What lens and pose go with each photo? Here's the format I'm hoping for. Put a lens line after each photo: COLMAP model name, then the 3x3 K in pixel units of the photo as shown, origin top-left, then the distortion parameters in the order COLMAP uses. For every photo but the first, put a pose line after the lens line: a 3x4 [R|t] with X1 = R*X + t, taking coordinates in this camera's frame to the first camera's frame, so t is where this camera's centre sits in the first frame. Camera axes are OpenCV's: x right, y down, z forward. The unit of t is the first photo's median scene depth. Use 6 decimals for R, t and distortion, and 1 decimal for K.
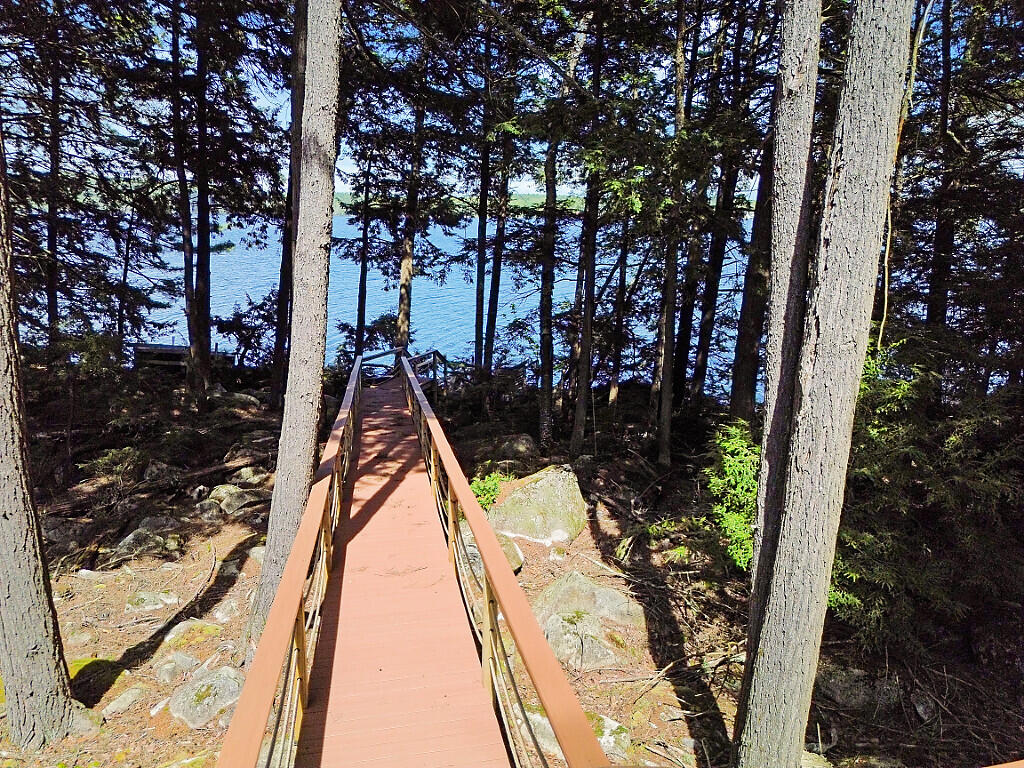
lens RADIAL K [[715.5, 0, 512.0], [0, 715.5, 384.0], [0, 0, 1]] dist [0.058681, -0.061088]
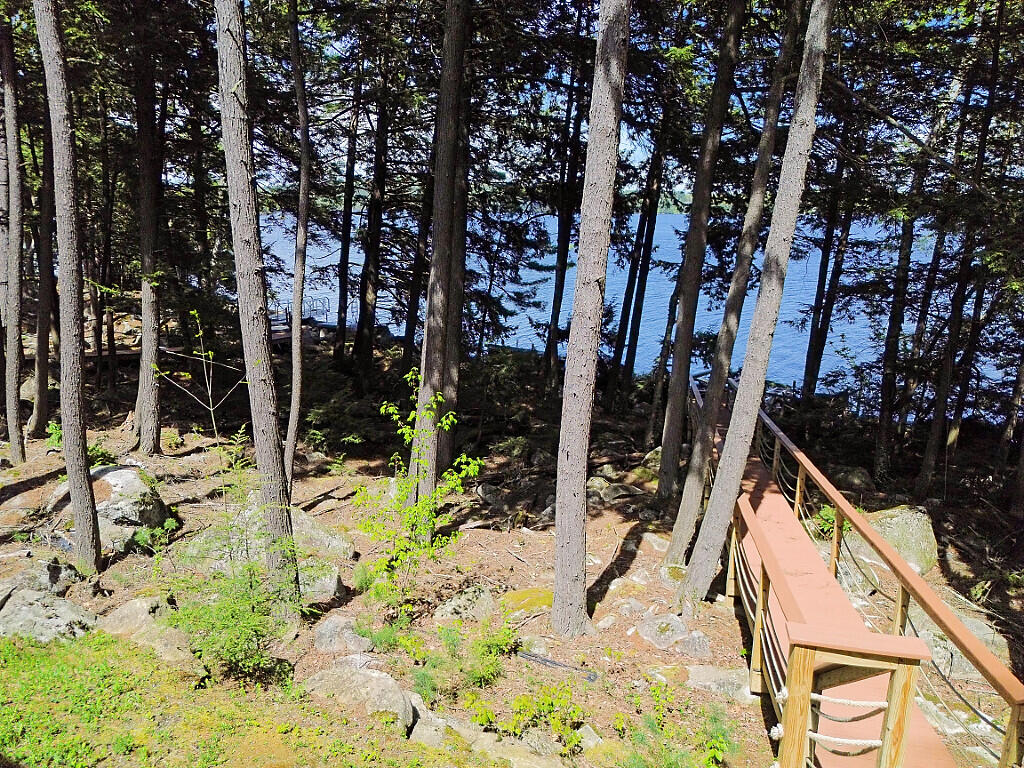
lens RADIAL K [[715.5, 0, 512.0], [0, 715.5, 384.0], [0, 0, 1]] dist [0.058681, -0.061088]
pose [[0.927103, 0.087972, -0.364336, -0.107601], [-0.086546, 0.996042, 0.020274, -0.040394], [0.364678, 0.012736, 0.931047, -0.256614]]
